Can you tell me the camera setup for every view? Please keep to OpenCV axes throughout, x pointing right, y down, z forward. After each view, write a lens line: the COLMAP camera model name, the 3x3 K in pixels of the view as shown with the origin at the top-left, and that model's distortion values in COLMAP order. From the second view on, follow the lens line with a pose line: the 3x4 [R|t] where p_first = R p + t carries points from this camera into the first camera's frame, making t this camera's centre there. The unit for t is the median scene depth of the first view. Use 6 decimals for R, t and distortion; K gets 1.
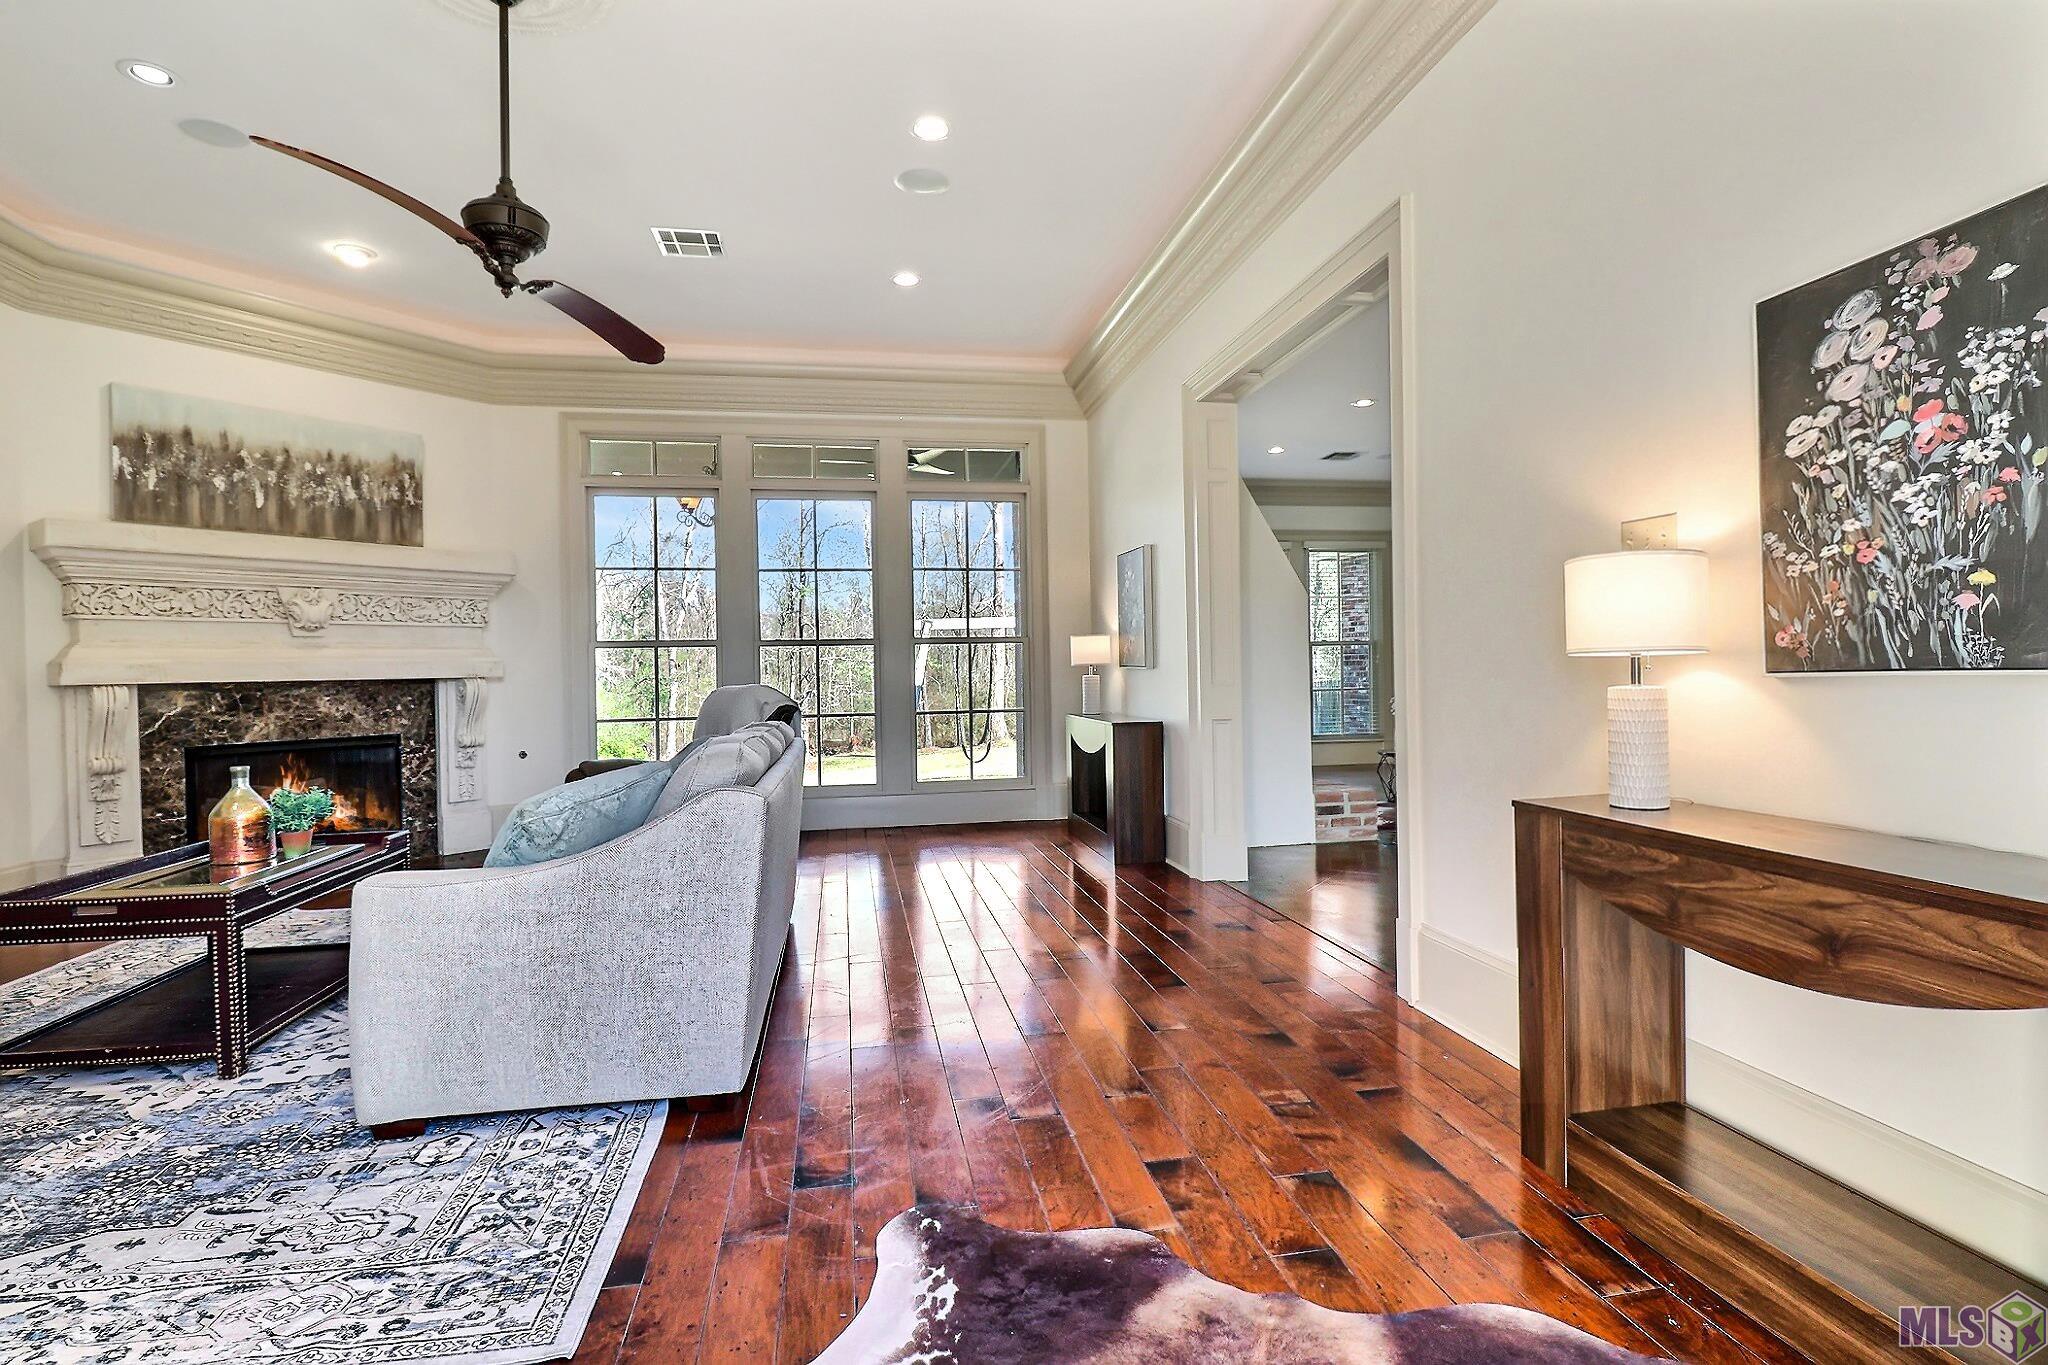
lens RADIAL K [[985.7, 0, 1024.0], [0, 985.7, 682.5], [0, 0, 1]] dist [0.001062, -0.020499]
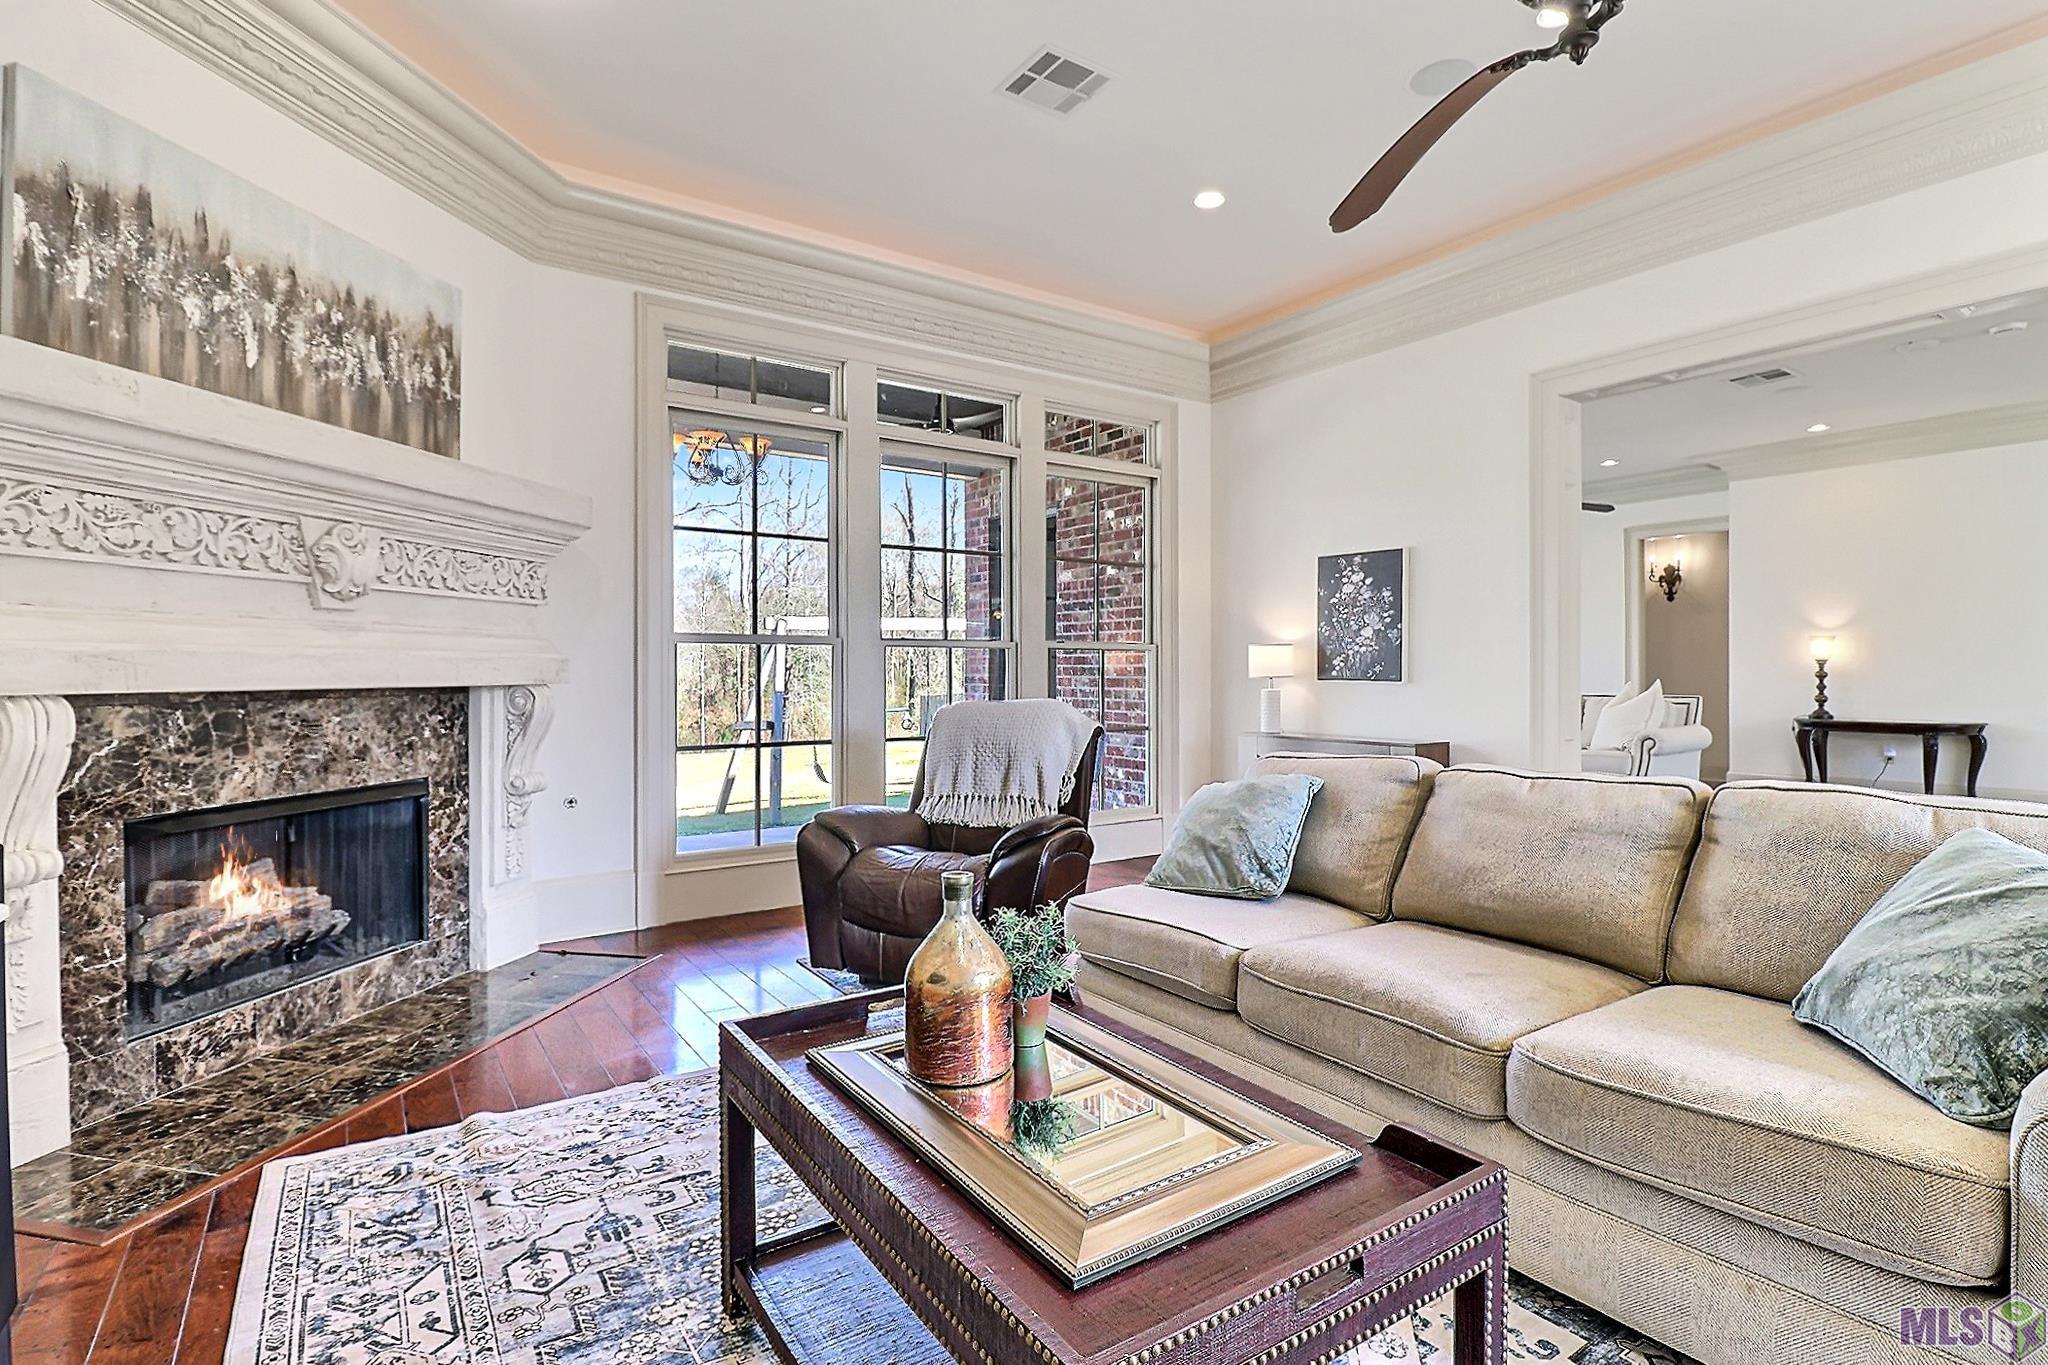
lens RADIAL K [[992.1, 0, 1024.0], [0, 992.1, 682.5], [0, 0, 1]] dist [-0.005184, -0.015683]
pose [[0.917288, 0.015928, 0.397907, -0.593419], [-0.013848, 0.999871, -0.008101, -0.006202], [-0.397984, 0.001921, 0.917390, 0.328924]]
